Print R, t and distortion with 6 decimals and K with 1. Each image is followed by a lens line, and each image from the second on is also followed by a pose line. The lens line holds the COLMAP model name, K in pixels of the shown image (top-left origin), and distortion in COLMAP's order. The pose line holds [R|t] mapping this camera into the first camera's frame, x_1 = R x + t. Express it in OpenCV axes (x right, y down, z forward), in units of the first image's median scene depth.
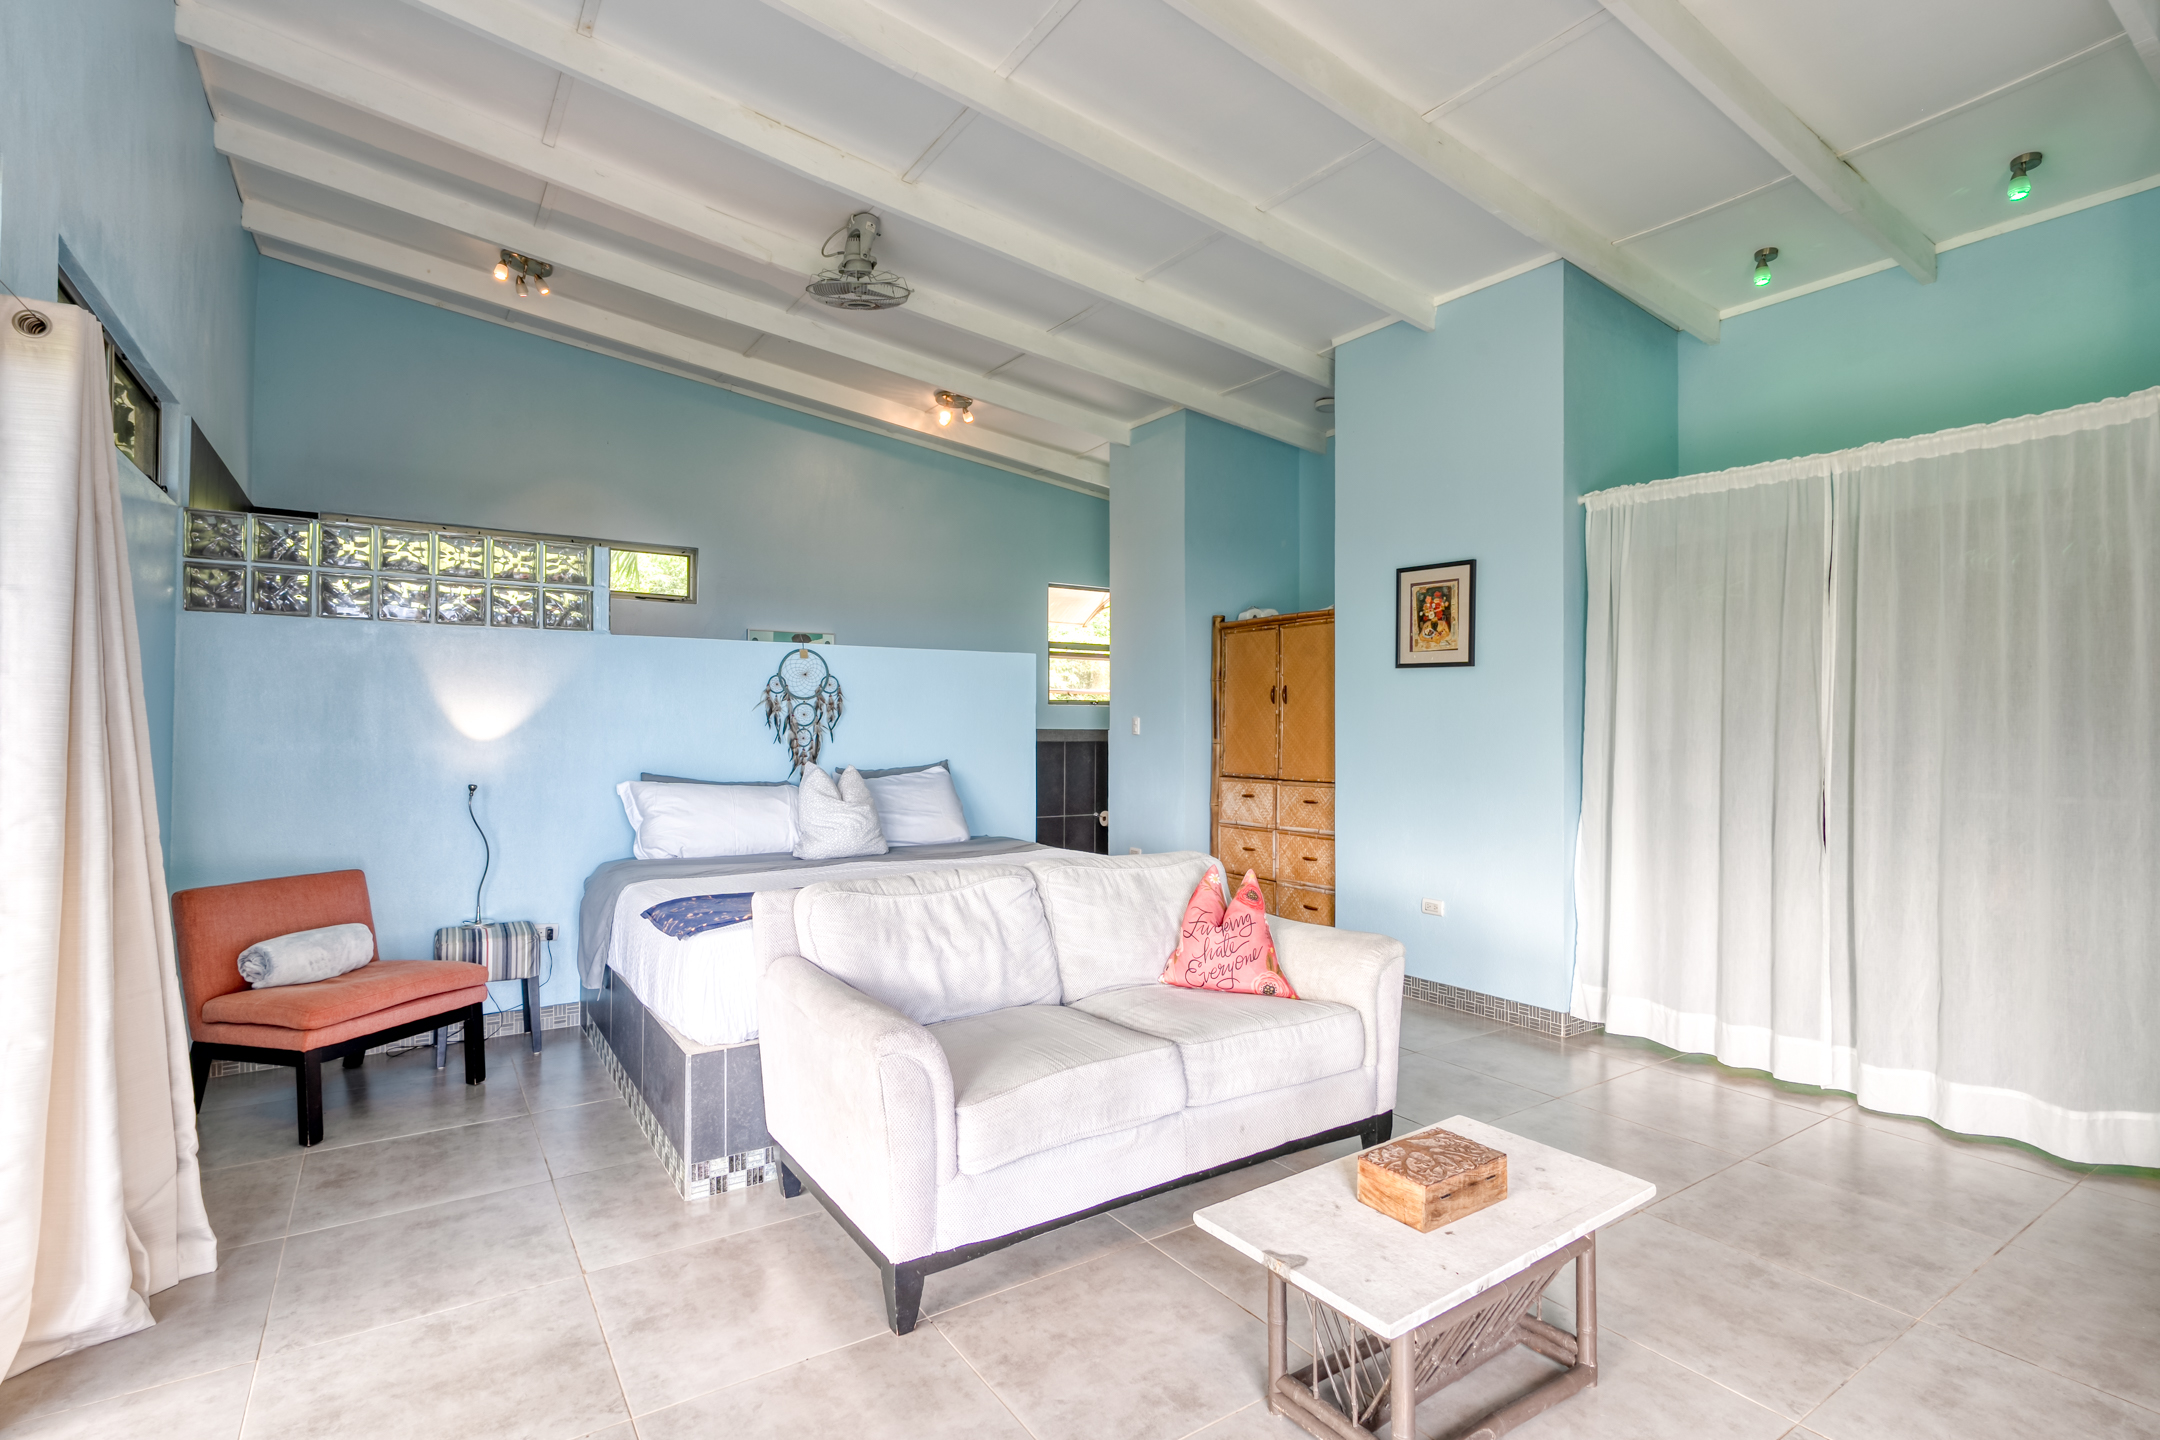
lens RADIAL K [[1030.3, 0, 1080.0], [0, 1030.3, 720.0], [0, 0, 1]] dist [-0.002581, 0.000901]
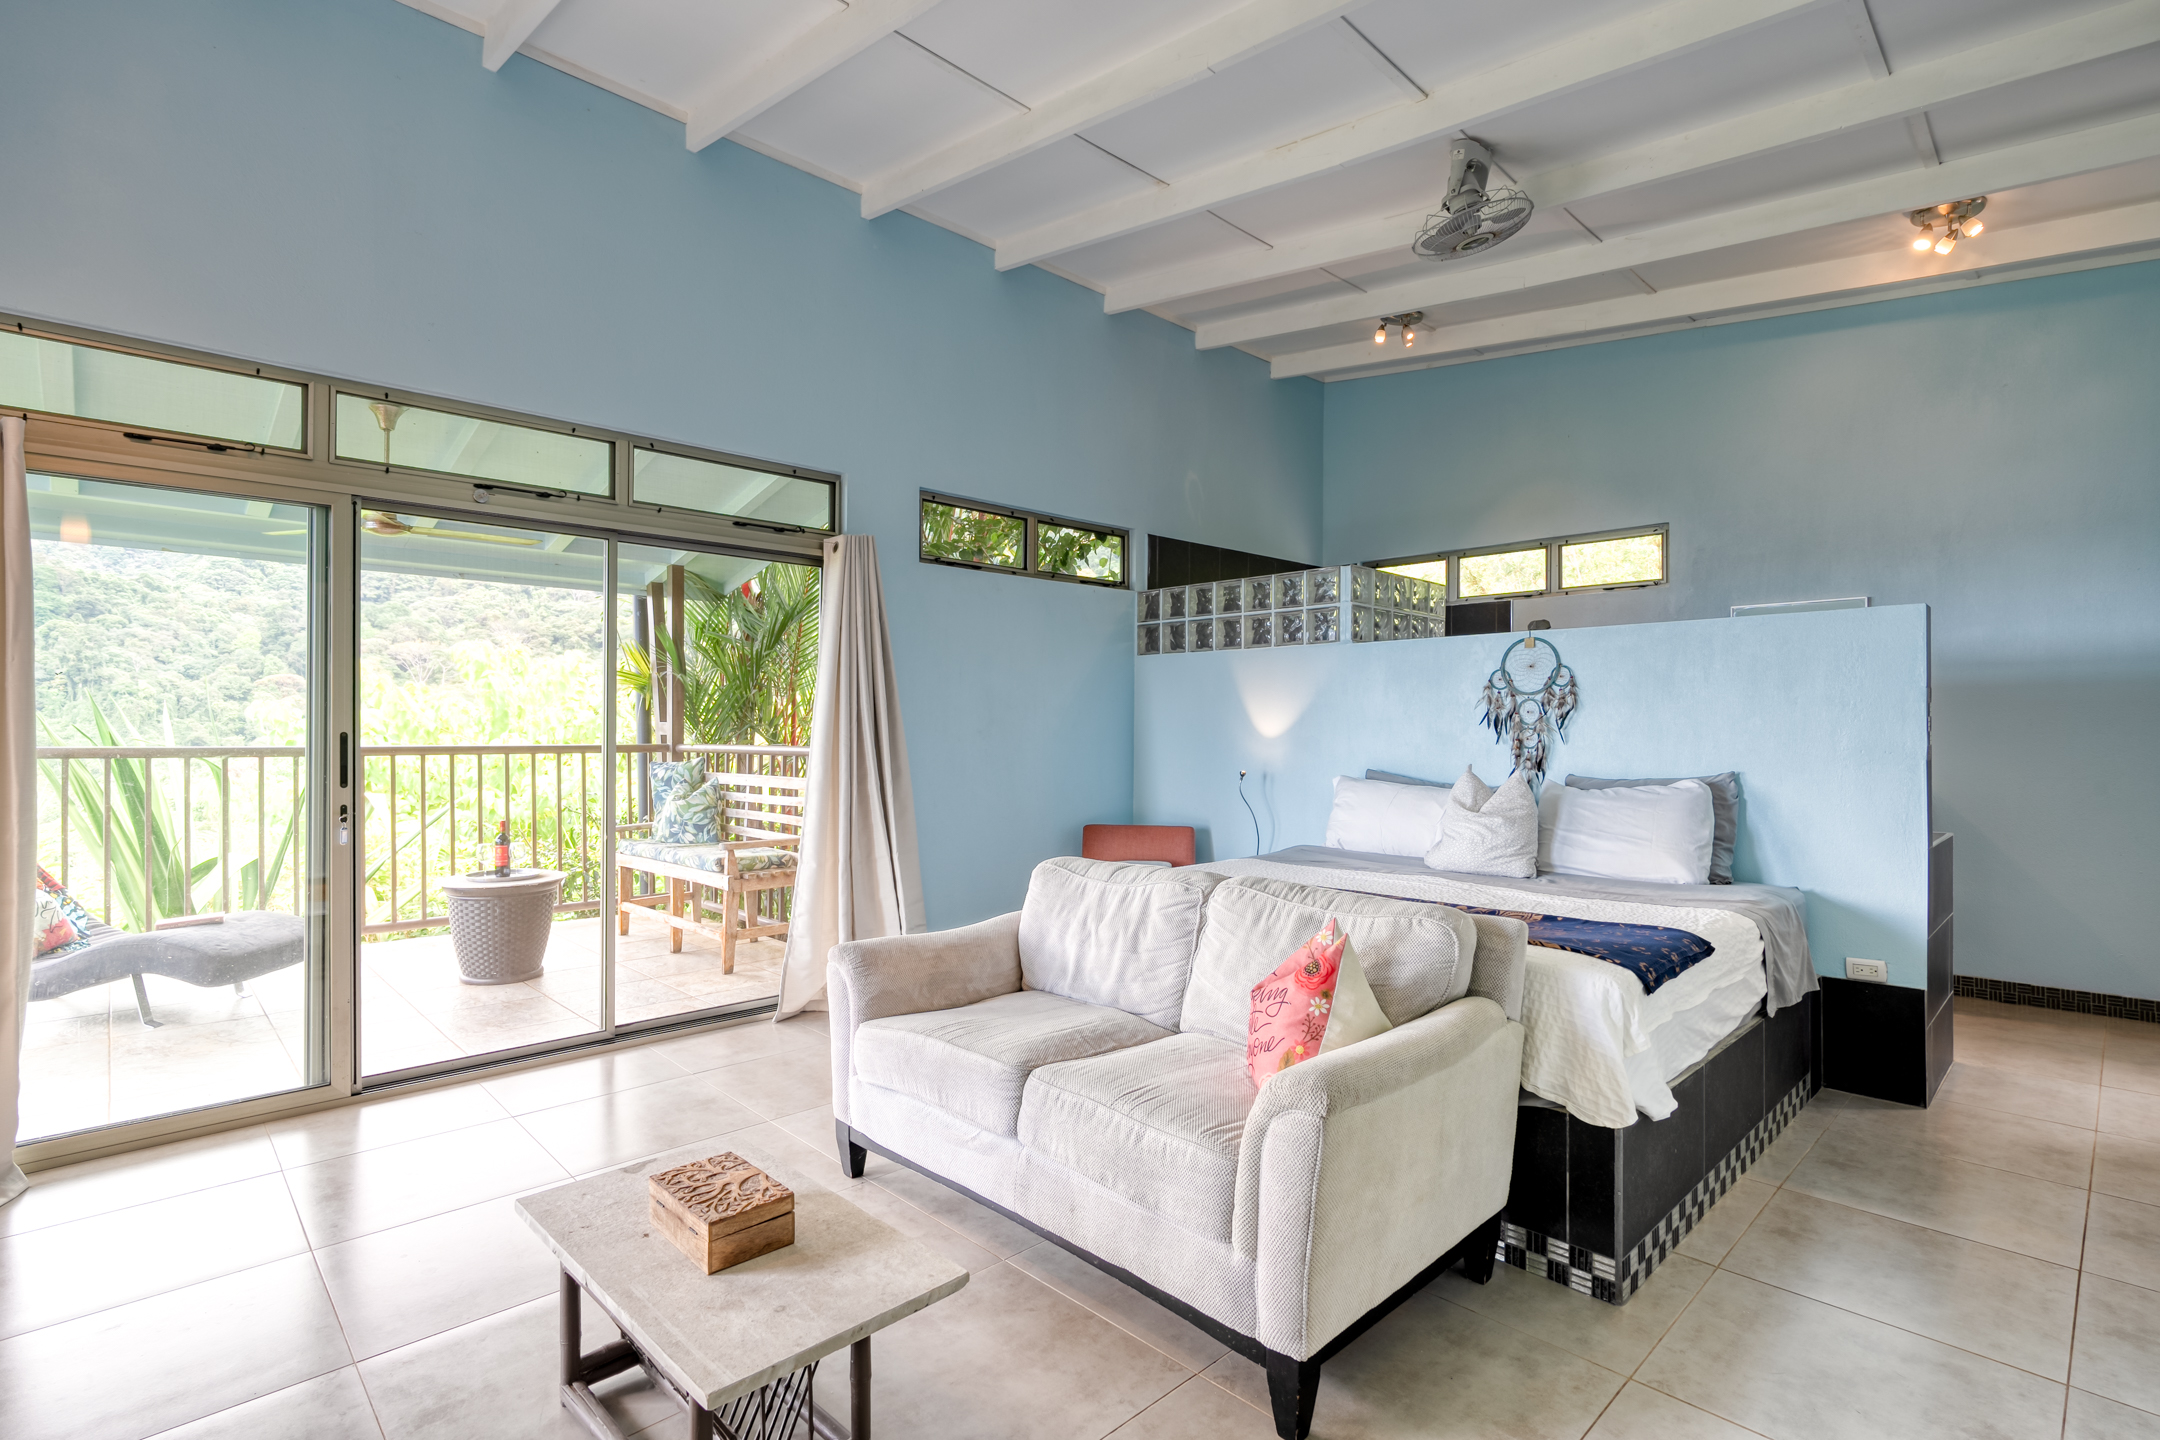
lens RADIAL K [[1030.3, 0, 1080.0], [0, 1030.3, 720.0], [0, 0, 1]] dist [-0.002581, 0.000901]
pose [[0.175167, -0.013430, -0.984447, 0.525337], [0.007323, 0.999897, -0.012337, 0.009402], [0.984511, -0.005048, 0.175248, 0.463761]]
